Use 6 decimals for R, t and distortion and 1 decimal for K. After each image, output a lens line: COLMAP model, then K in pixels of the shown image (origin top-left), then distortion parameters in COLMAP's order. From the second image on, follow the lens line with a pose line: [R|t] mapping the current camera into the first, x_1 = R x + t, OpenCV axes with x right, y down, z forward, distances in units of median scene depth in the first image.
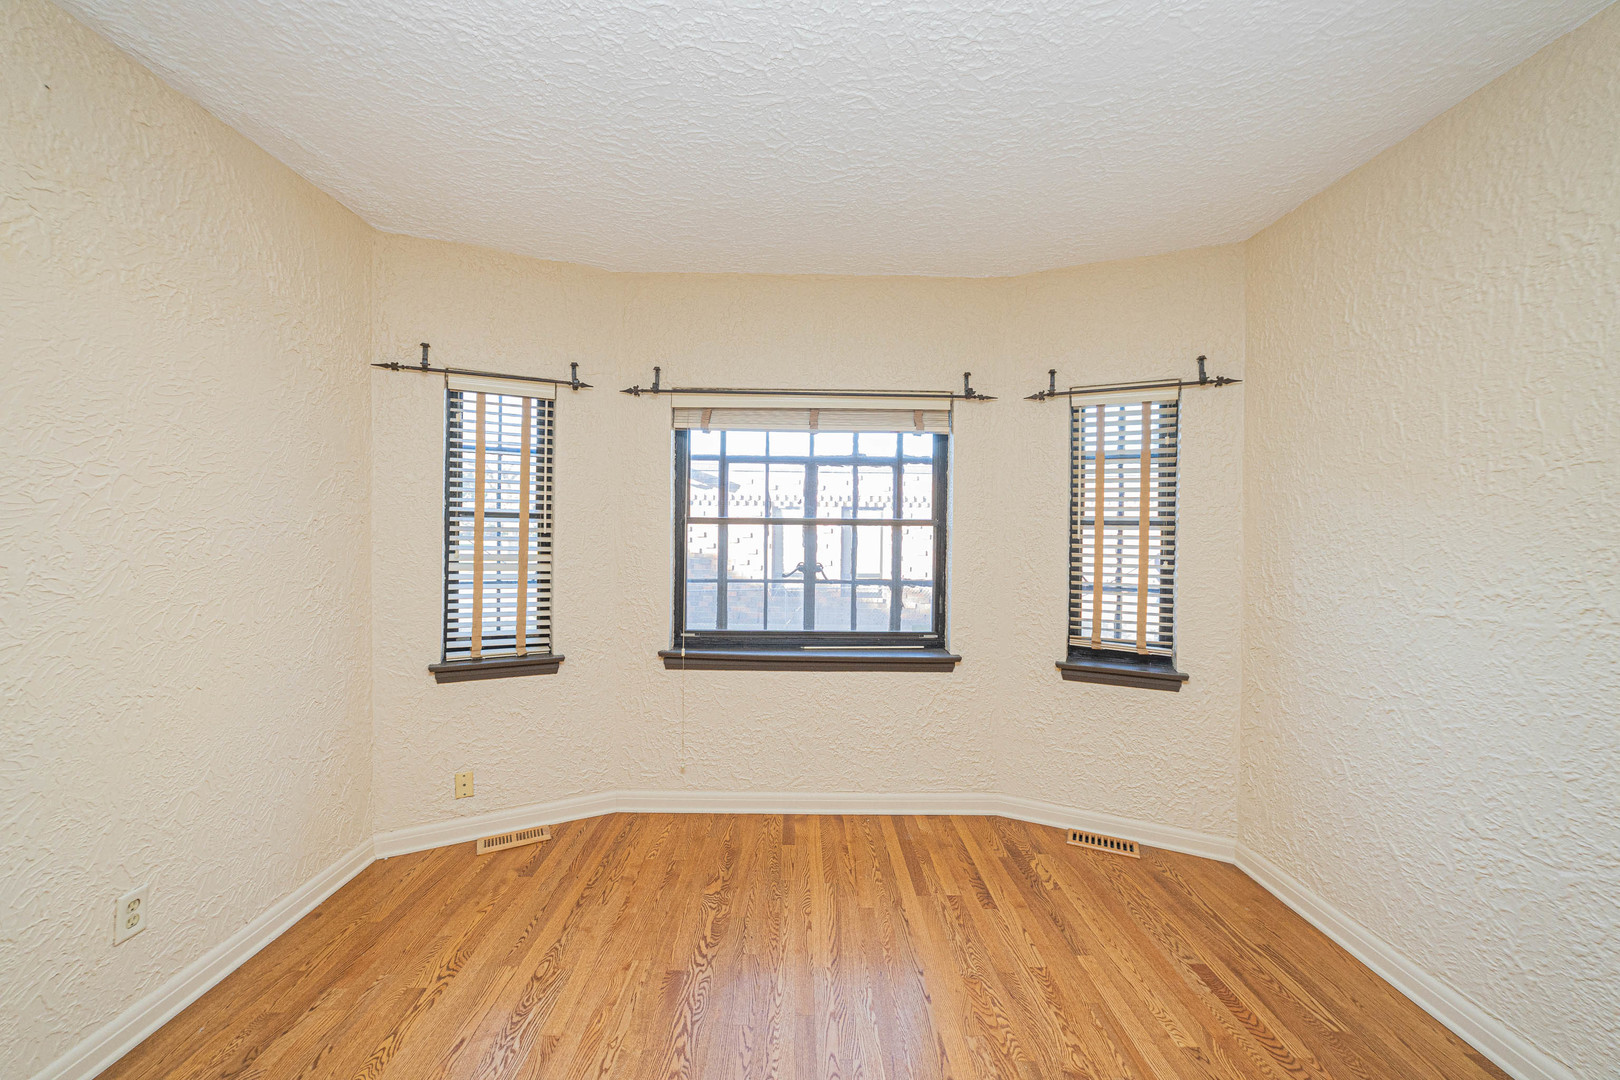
lens RADIAL K [[612.5, 0, 814.7], [0, 612.5, 530.8], [0, 0, 1]] dist [-0.017039, 0.000837]
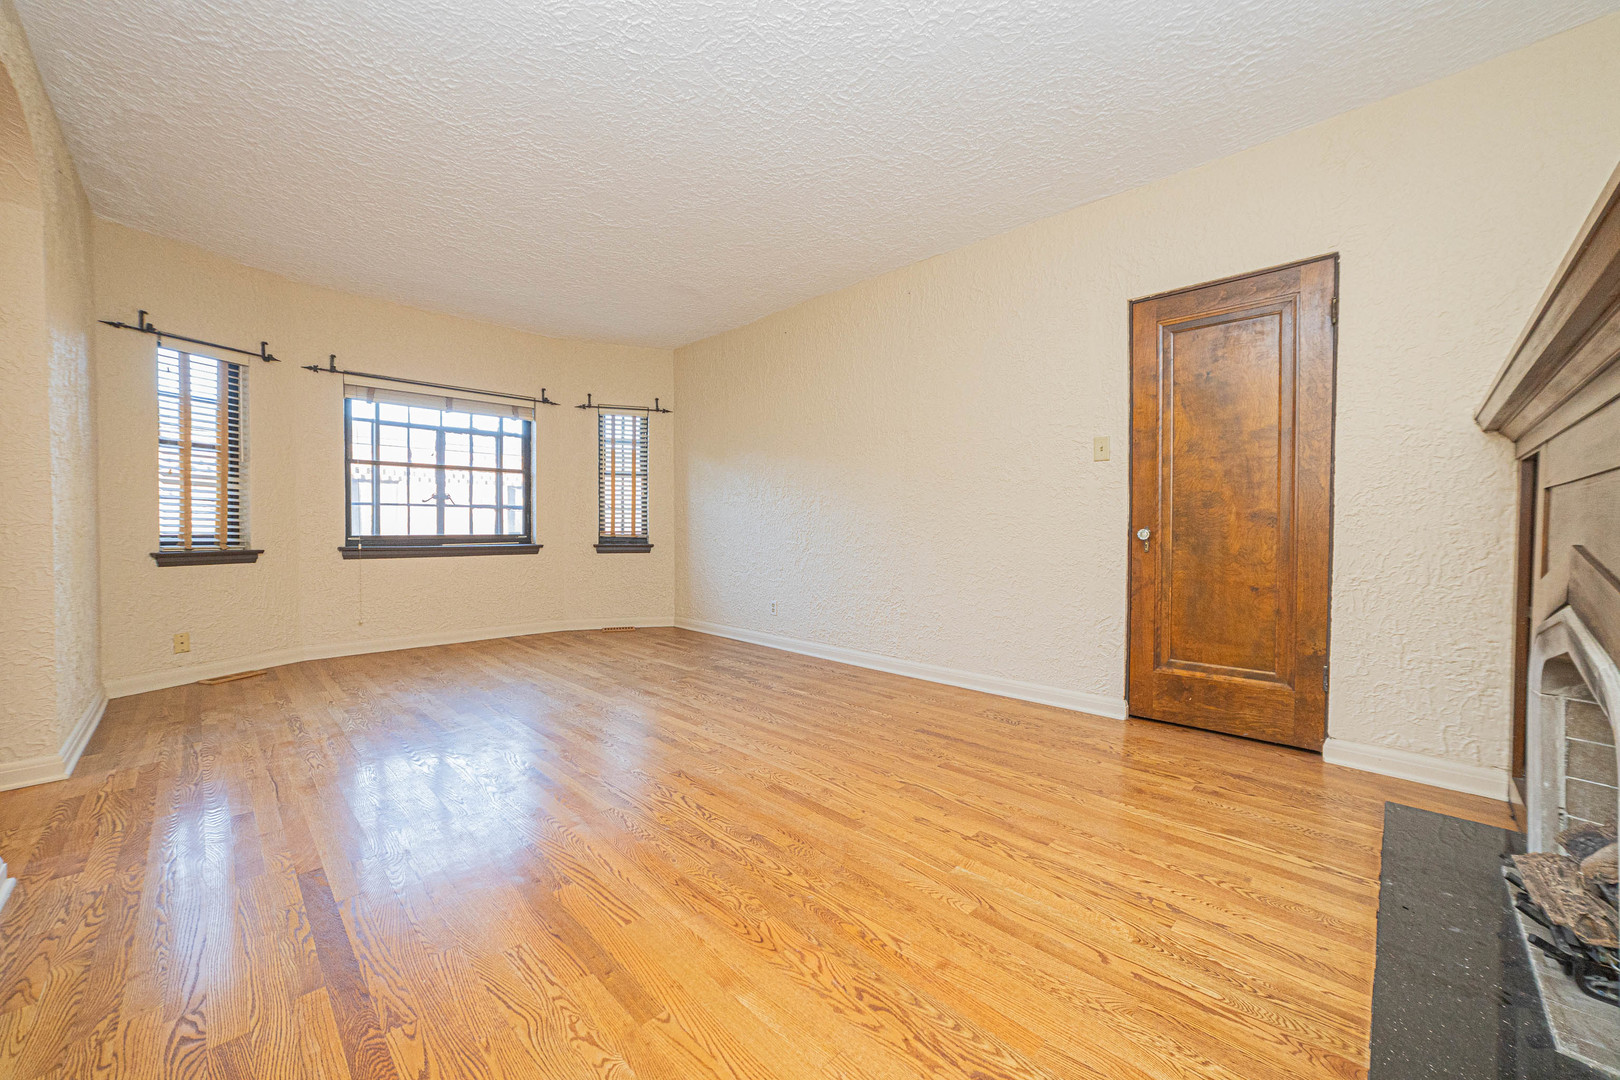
lens RADIAL K [[612.5, 0, 803.4], [0, 612.5, 529.0], [0, 0, 1]] dist [-0.017039, 0.000837]
pose [[0.717882, -0.011610, 0.696068, -0.458203], [0.012871, 0.999911, 0.003404, 0.160304], [-0.696046, 0.006516, 0.717967, -0.826418]]
